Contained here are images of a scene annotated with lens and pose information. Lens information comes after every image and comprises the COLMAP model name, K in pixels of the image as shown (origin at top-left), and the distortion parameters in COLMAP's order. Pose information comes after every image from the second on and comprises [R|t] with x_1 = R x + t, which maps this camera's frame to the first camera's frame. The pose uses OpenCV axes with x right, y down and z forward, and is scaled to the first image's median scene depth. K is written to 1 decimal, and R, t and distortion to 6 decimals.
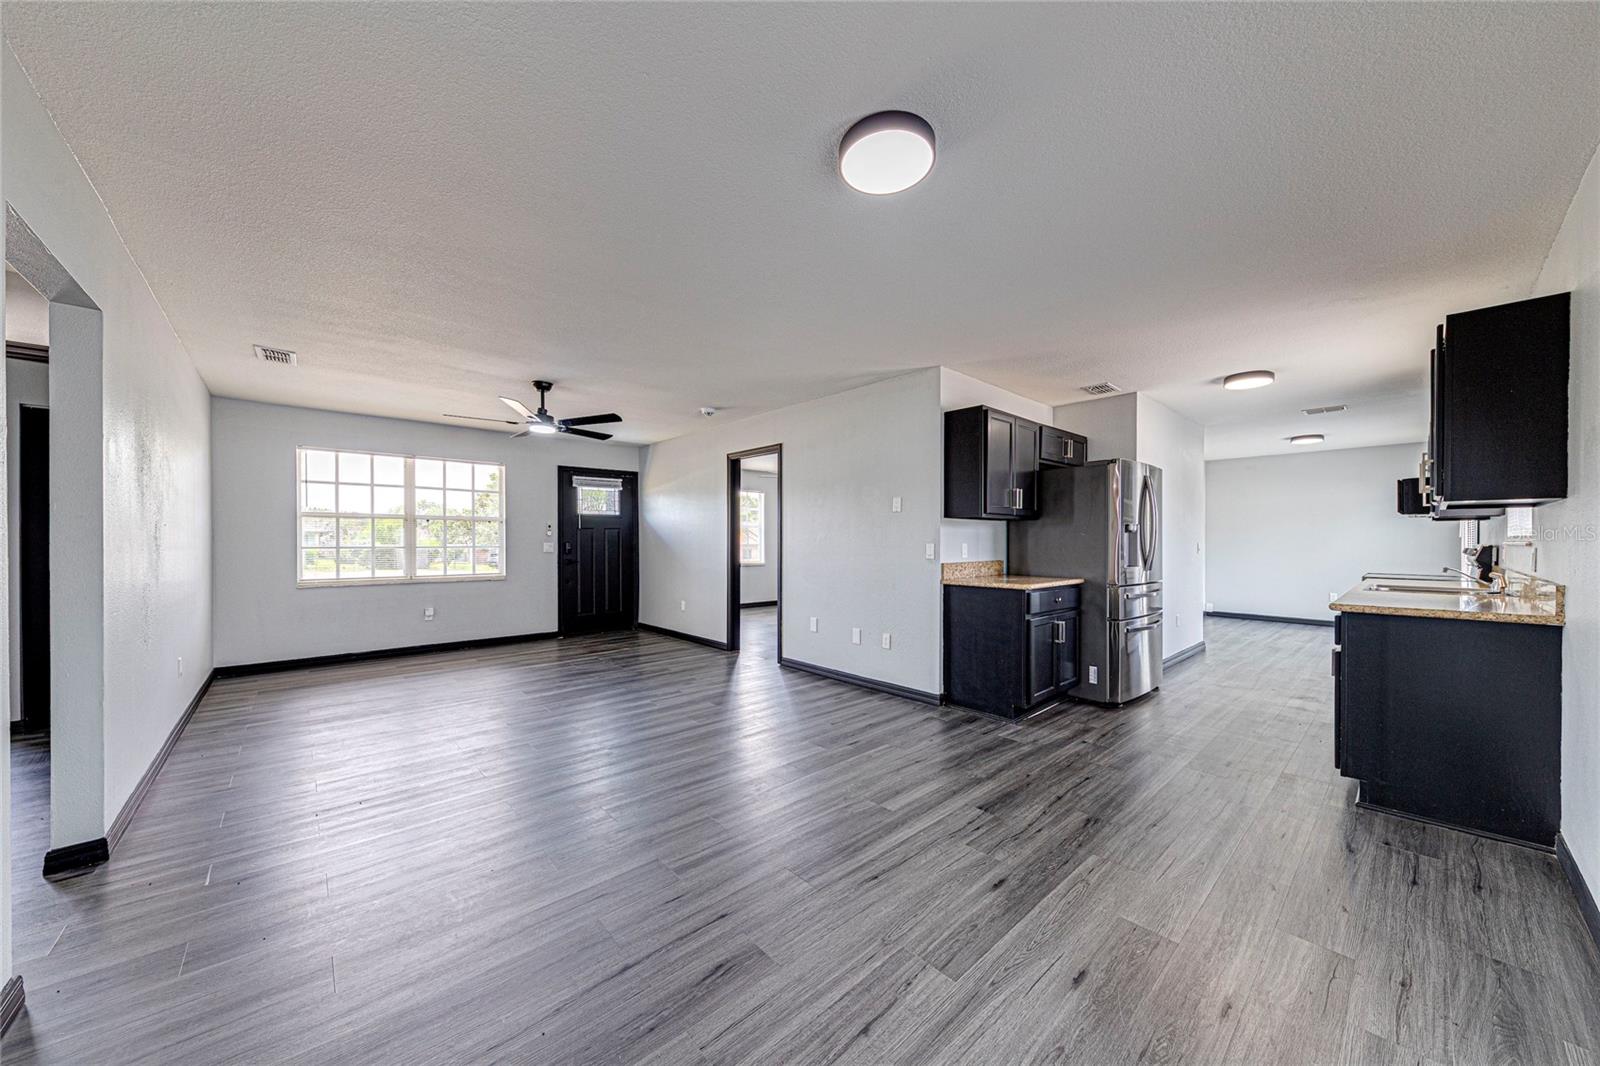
lens RADIAL K [[560.9, 0, 794.4], [0, 560.9, 544.7], [0, 0, 1]] dist [0.006754, -0.000735]
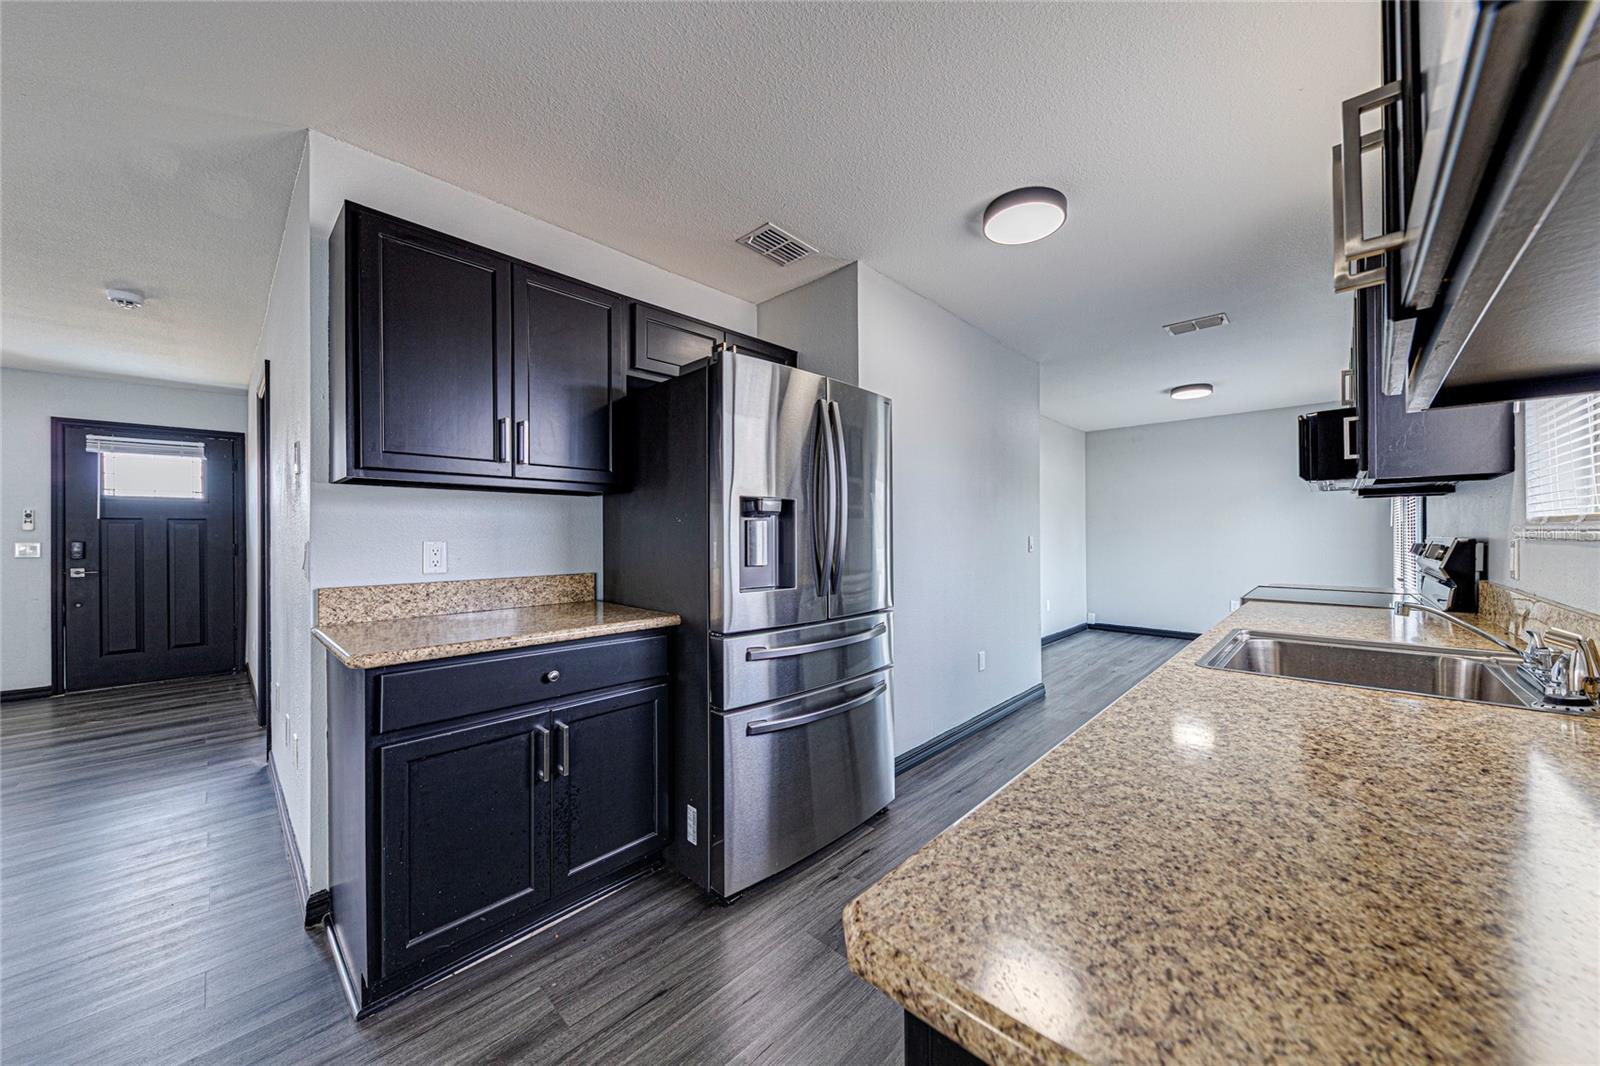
lens RADIAL K [[560.9, 0, 804.9], [0, 560.9, 534.1], [0, 0, 1]] dist [0.006754, -0.000735]
pose [[0.997153, -0.006217, 0.075150, 0.571948], [0.006847, 0.999944, -0.008125, -0.002743], [-0.075095, 0.008617, 0.997139, 0.514258]]
